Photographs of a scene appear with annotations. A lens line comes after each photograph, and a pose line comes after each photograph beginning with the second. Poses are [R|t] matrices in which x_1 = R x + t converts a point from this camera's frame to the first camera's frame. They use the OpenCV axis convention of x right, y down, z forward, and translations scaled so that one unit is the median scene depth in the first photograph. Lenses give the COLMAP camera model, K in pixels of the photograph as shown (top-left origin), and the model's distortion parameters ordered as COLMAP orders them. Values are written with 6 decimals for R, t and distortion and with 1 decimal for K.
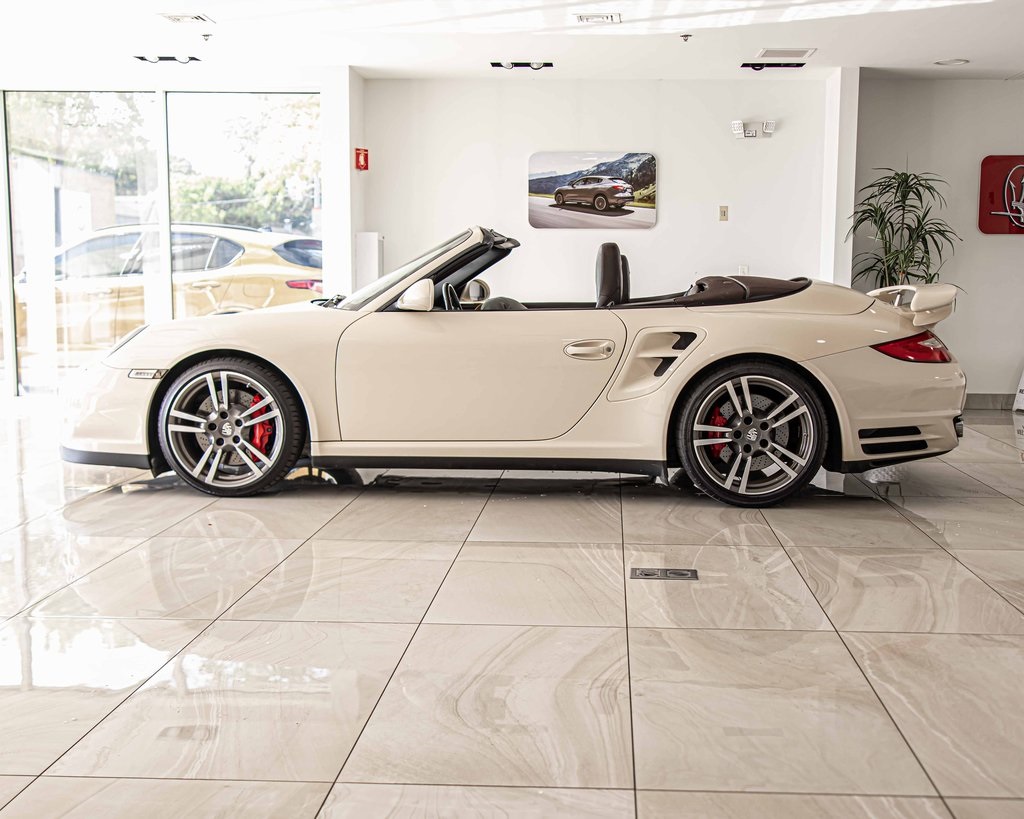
lens RADIAL K [[1268.0, 0, 521.0], [0, 1268.0, 415.2], [0, 0, 1]] dist [0.009565, 0.000000]
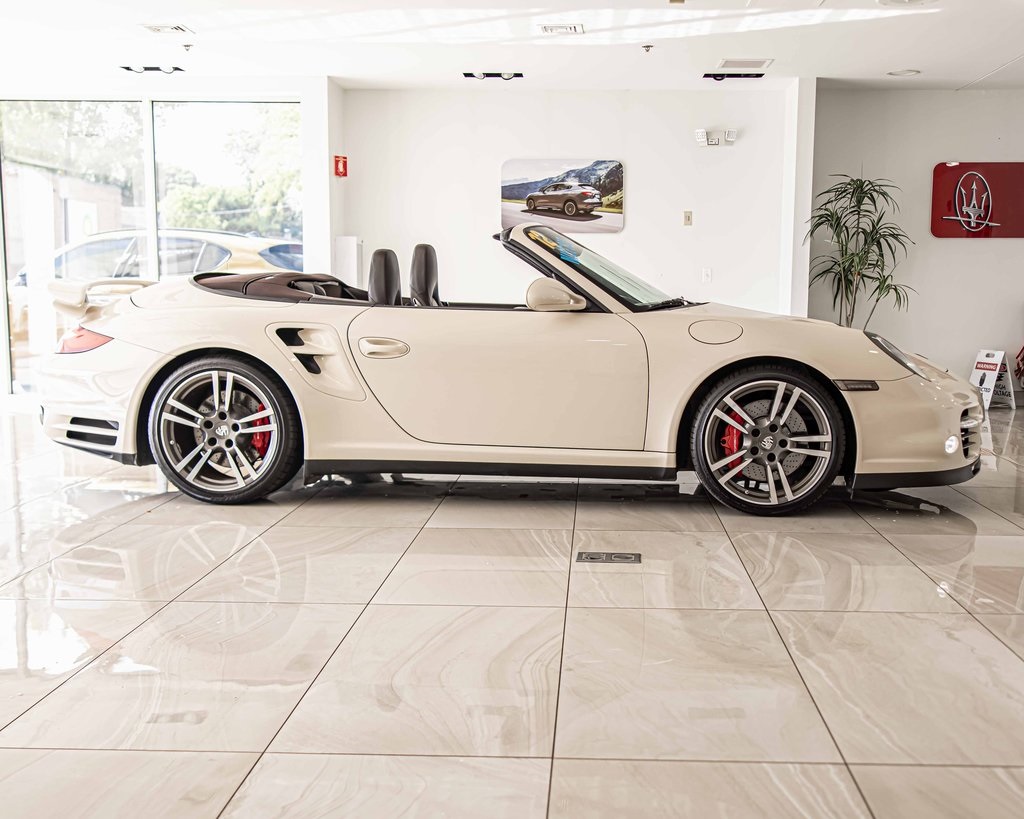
lens RADIAL K [[1204.9, 0, 520.9], [0, 1204.9, 433.3], [0, 0, 1]] dist [0.008720, 0.000000]
pose [[0.999978, -0.001692, 0.006396, 0.015401], [0.001601, 0.999898, 0.014215, 0.003958], [-0.006420, -0.014205, 0.999878, 0.004419]]
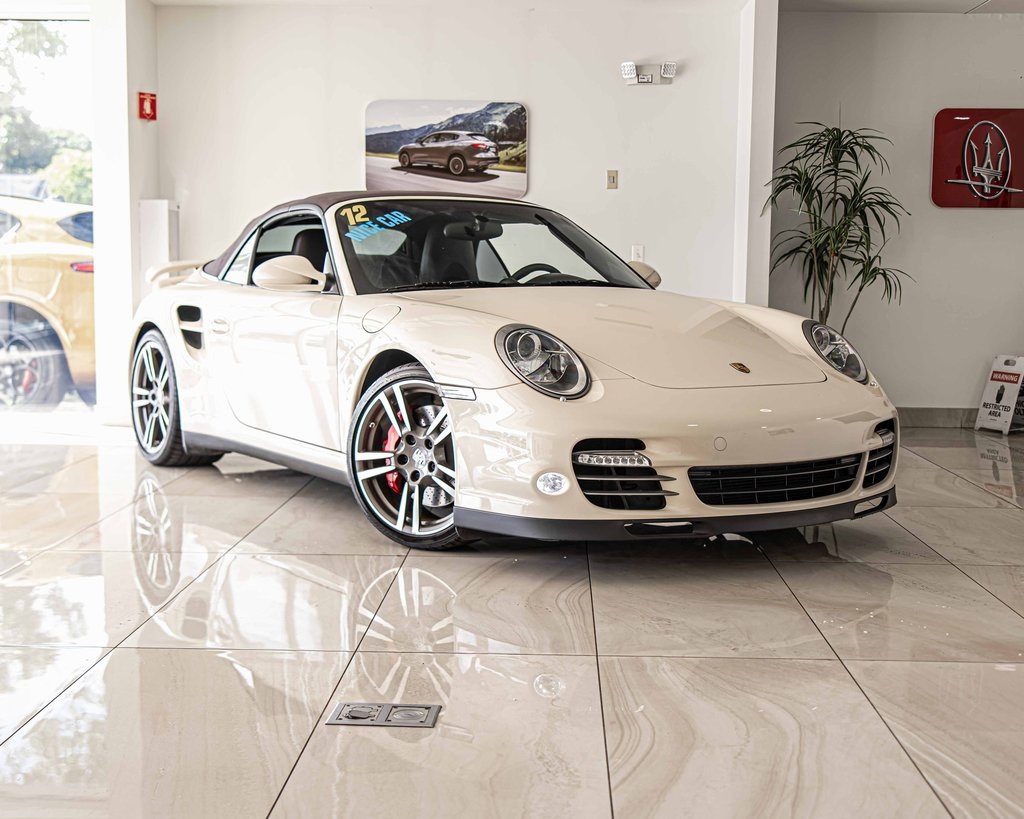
lens RADIAL K [[1380.1, 0, 495.0], [0, 1380.1, 410.9], [0, 0, 1]] dist [0.009757, 0.000000]
pose [[0.999763, 0.002904, 0.021597, 0.068785], [-0.002785, 0.999981, -0.005571, -0.009764], [-0.021613, 0.005510, 0.999751, 0.142265]]
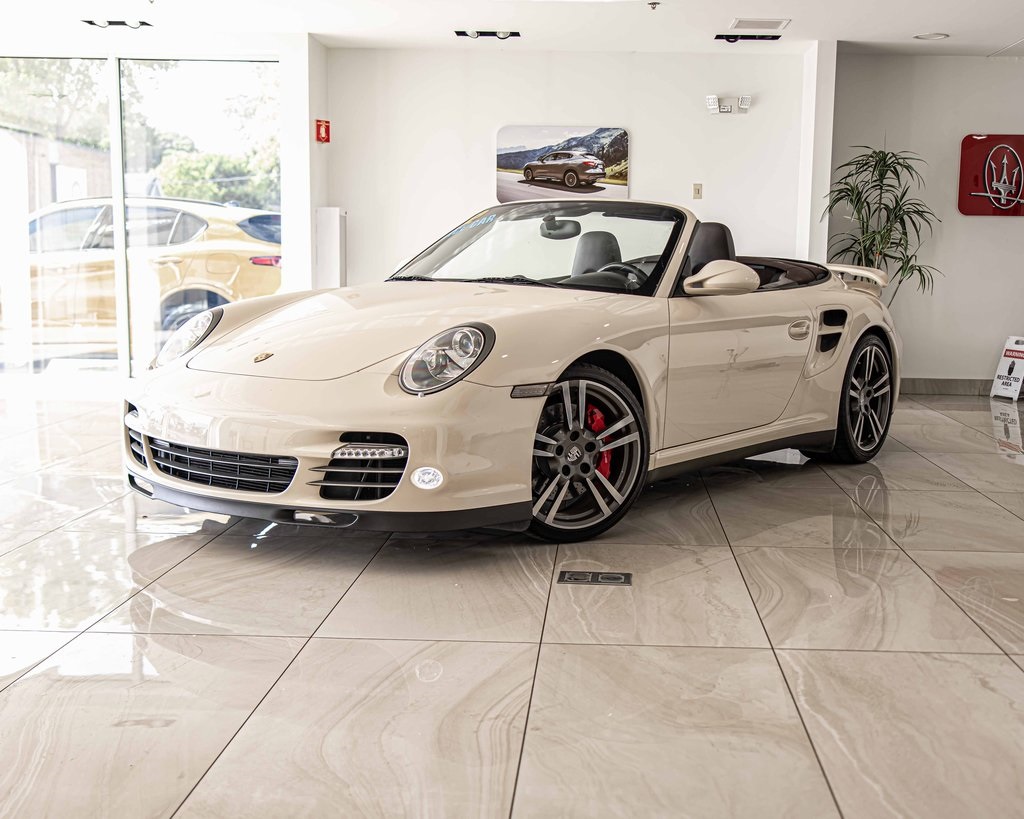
lens RADIAL K [[1241.6, 0, 538.3], [0, 1241.6, 423.6], [0, 0, 1]] dist [-0.003403, 0.000000]
pose [[0.999886, 0.007156, 0.013322, 0.026599], [-0.007482, 0.999670, 0.024591, -0.003821], [-0.013142, -0.024688, 0.999609, 0.047736]]
